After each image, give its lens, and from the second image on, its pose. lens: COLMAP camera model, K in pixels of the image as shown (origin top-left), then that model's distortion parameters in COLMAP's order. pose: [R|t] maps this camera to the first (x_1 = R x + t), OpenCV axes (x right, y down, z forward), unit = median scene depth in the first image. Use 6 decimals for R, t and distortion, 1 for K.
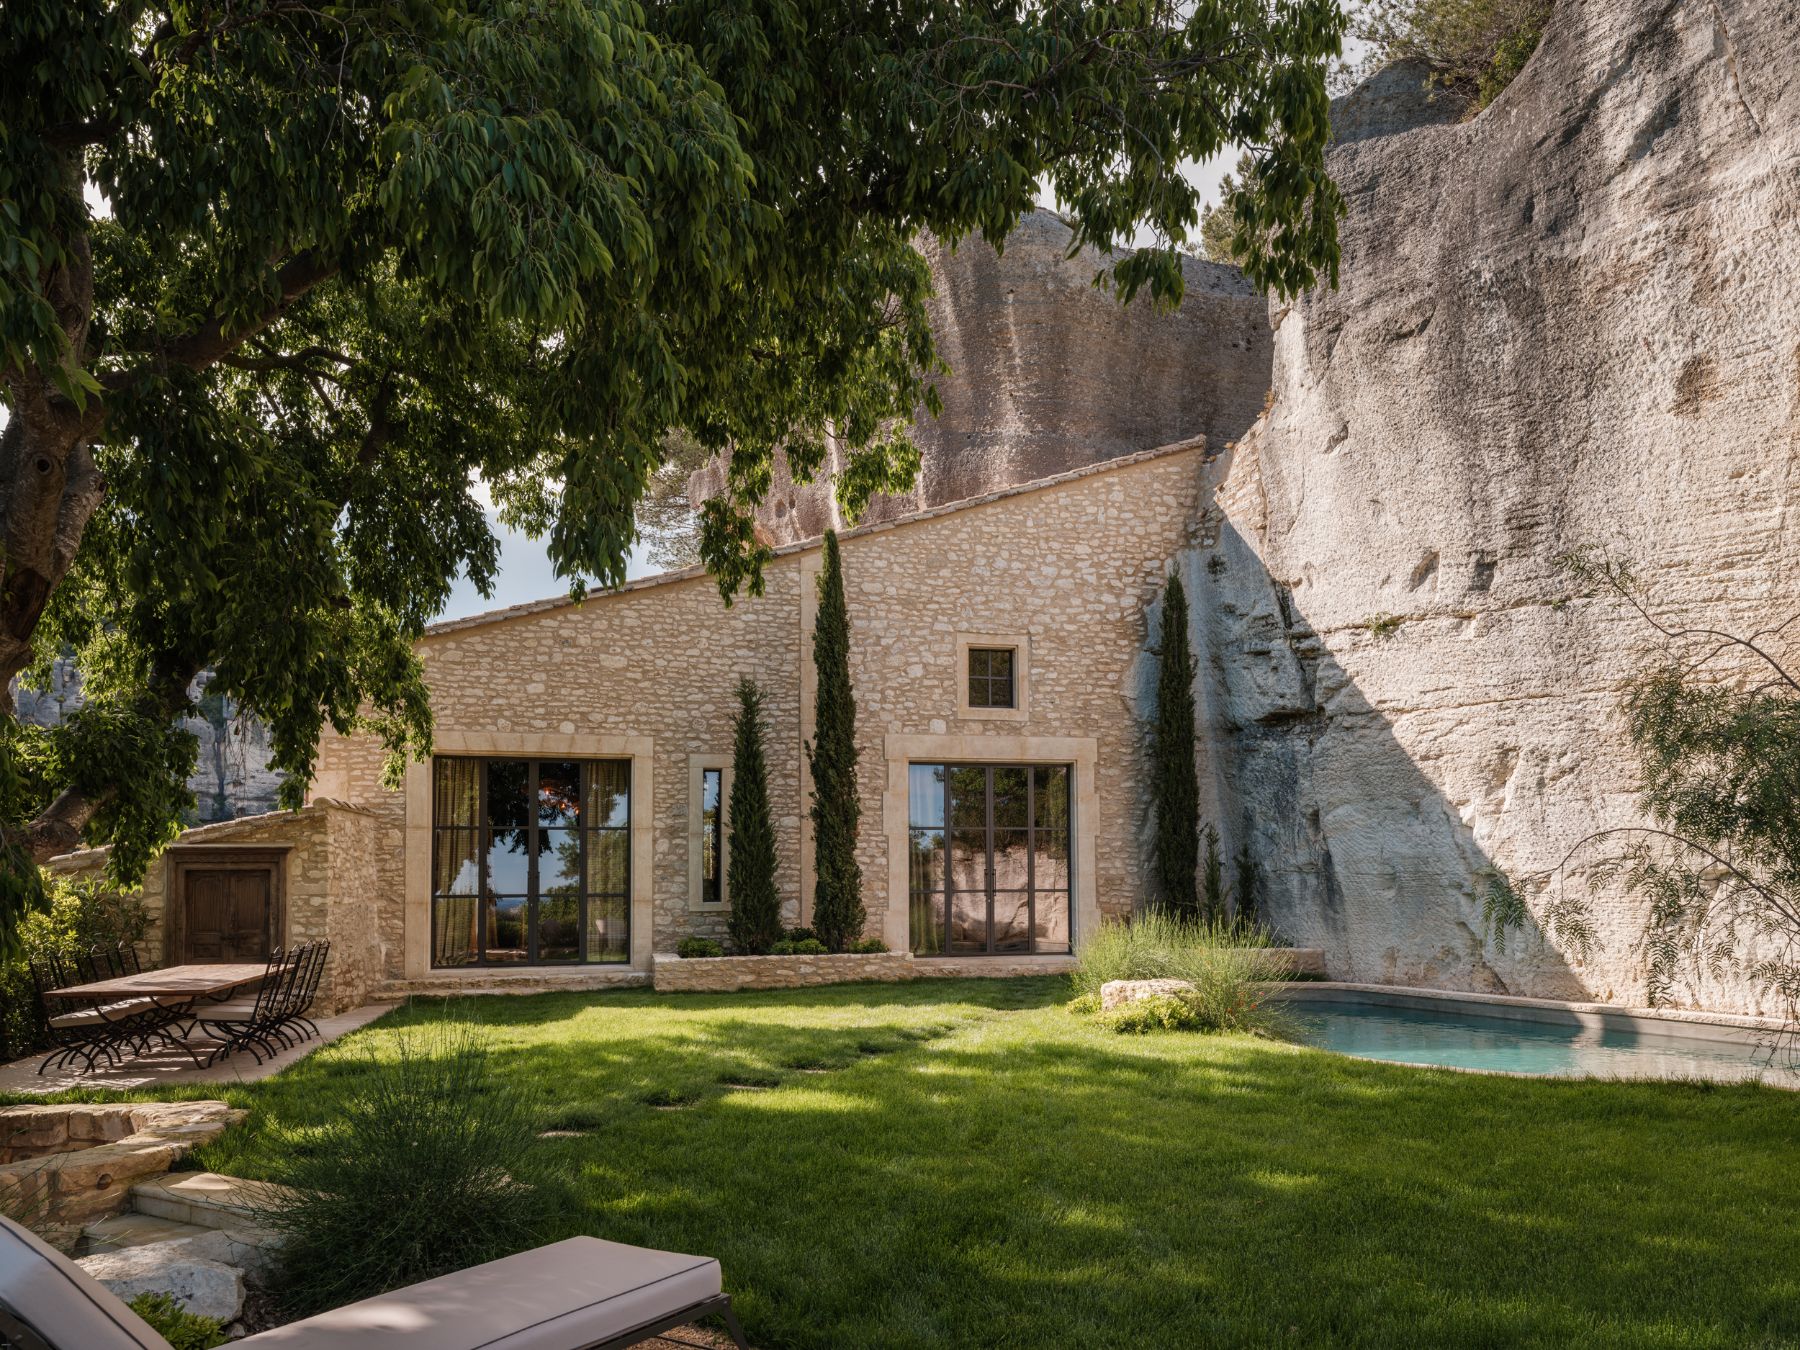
lens RADIAL K [[1360.0, 0, 901.9], [0, 1360.0, 674.2], [0, 0, 1]] dist [0.010846, 0.003912]
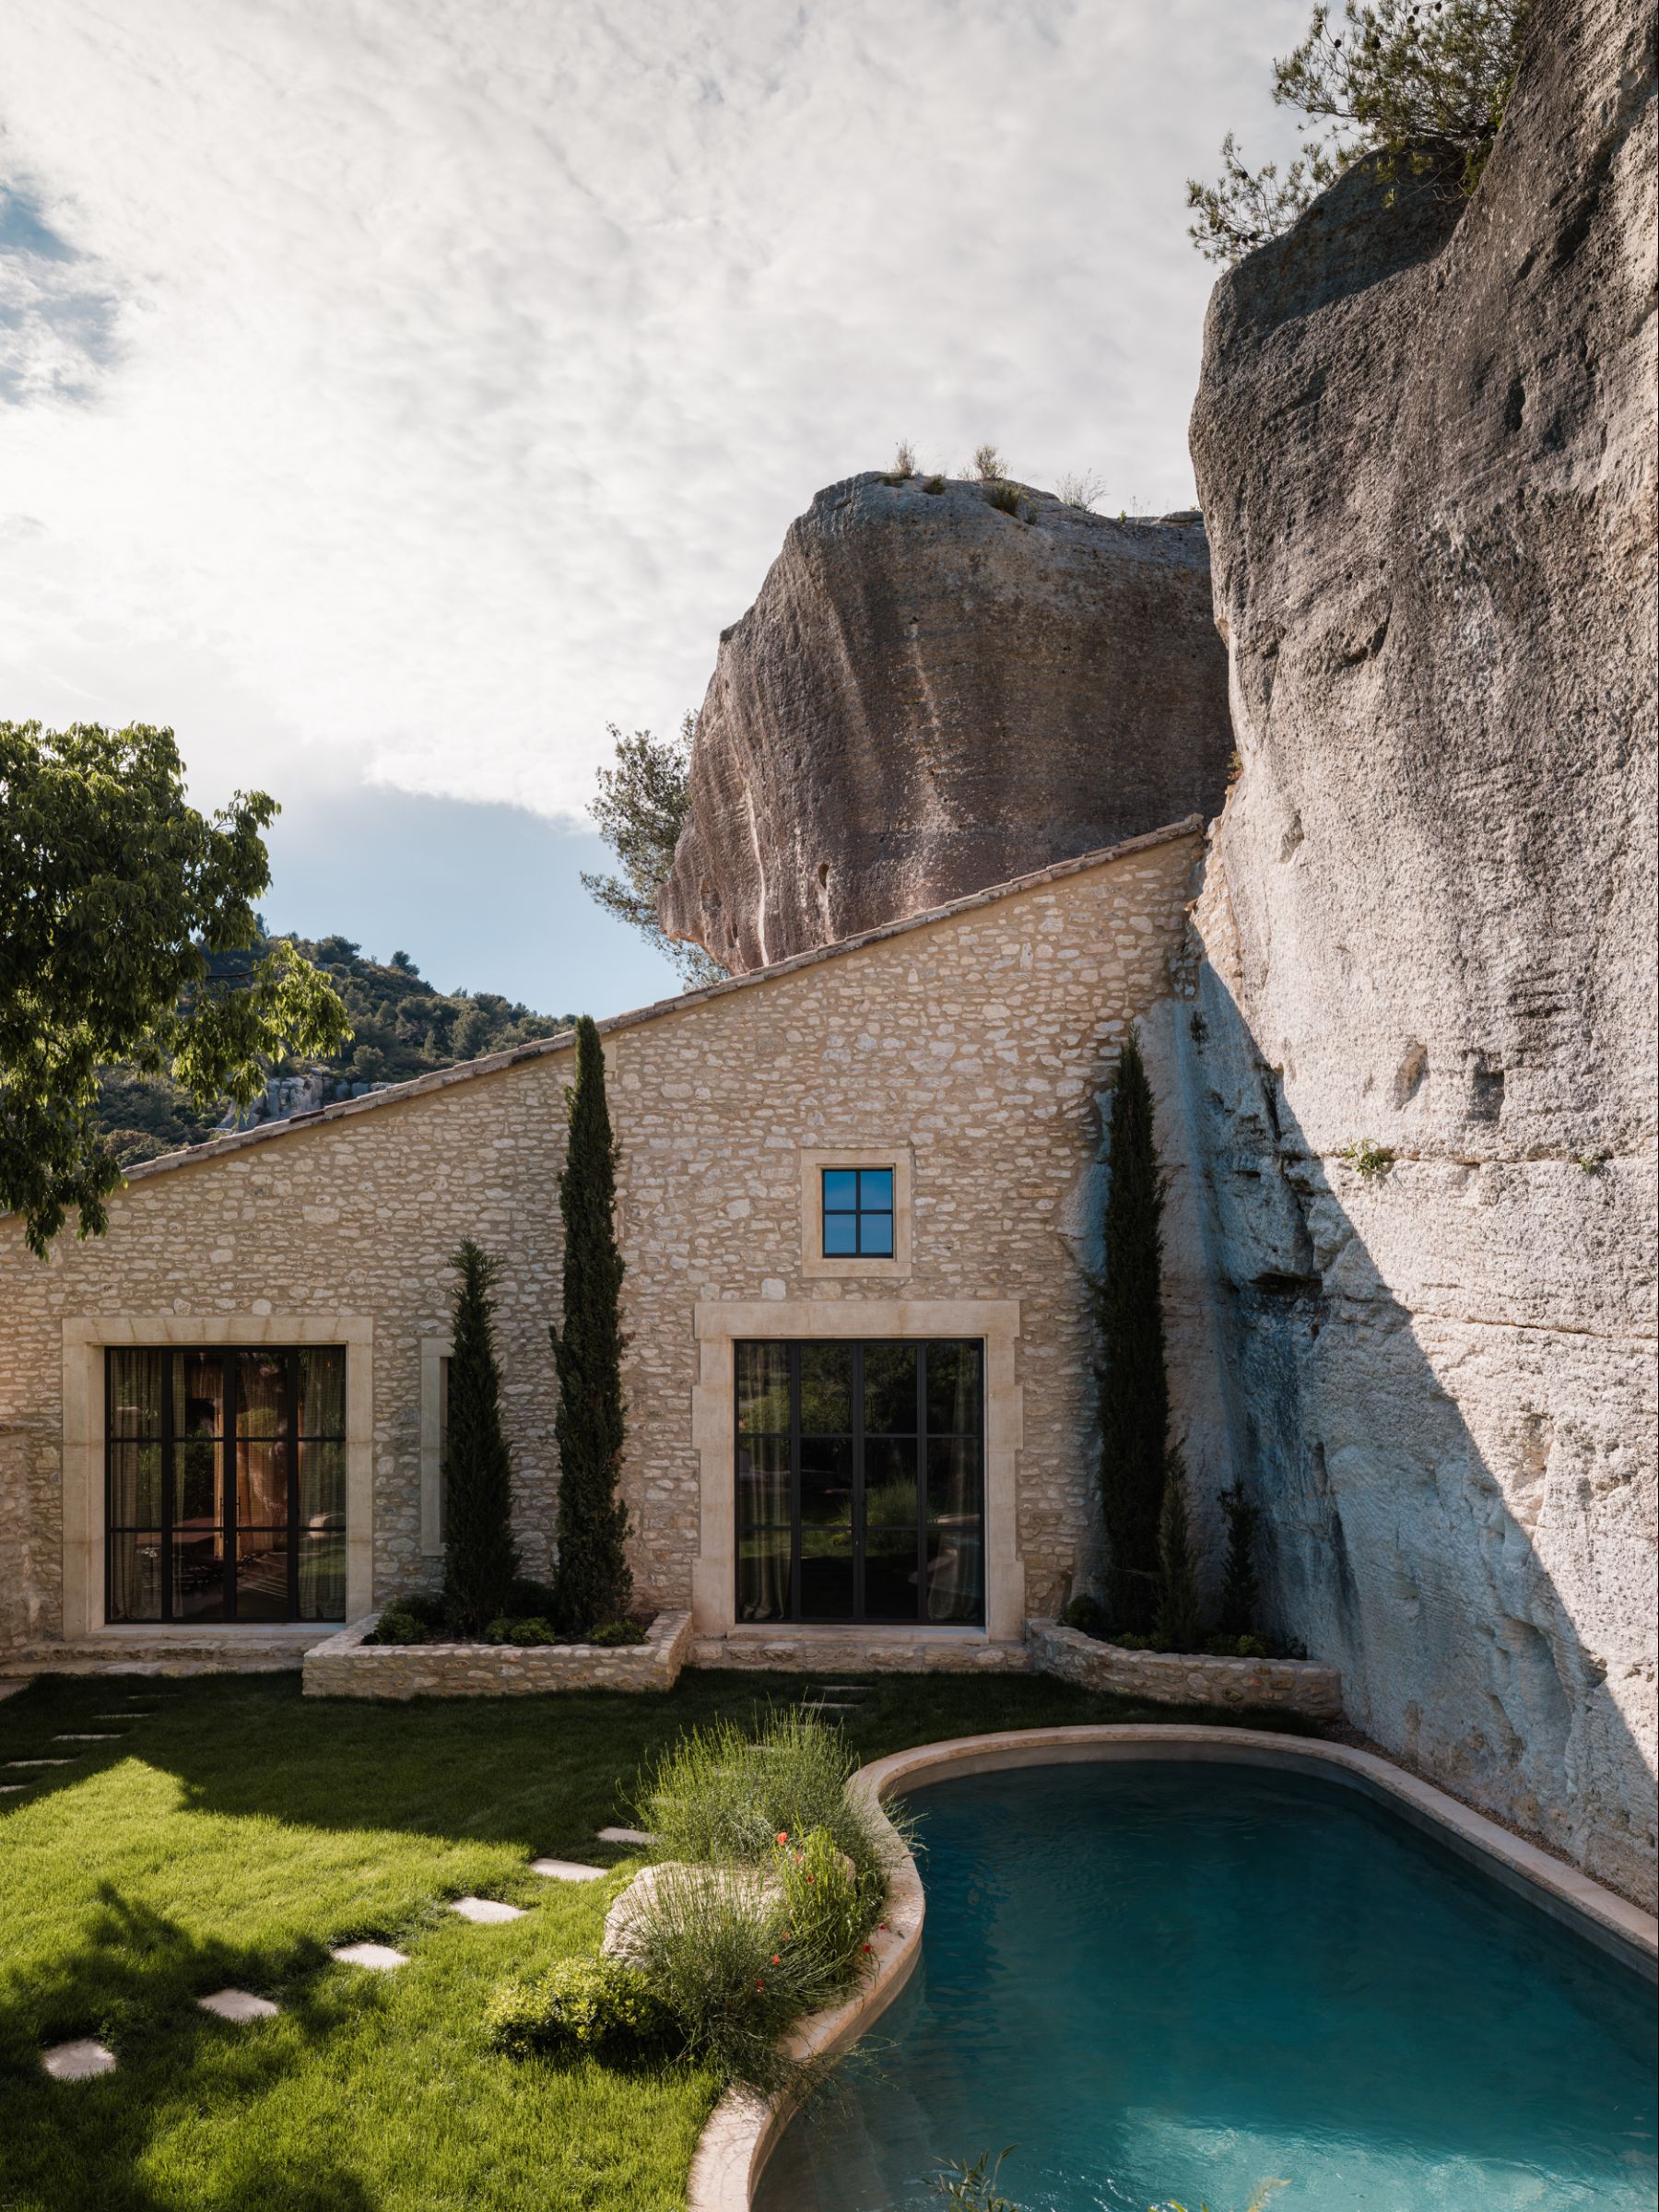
lens RADIAL K [[1570.5, 0, 827.4], [0, 1570.5, 1109.9], [0, 0, 1]] dist [0.012008, -0.008319]
pose [[0.950062, -0.032983, -0.310315, 0.321707], [0.051452, 0.997346, 0.051519, -0.097539], [0.307792, -0.064912, 0.949237, 0.278081]]
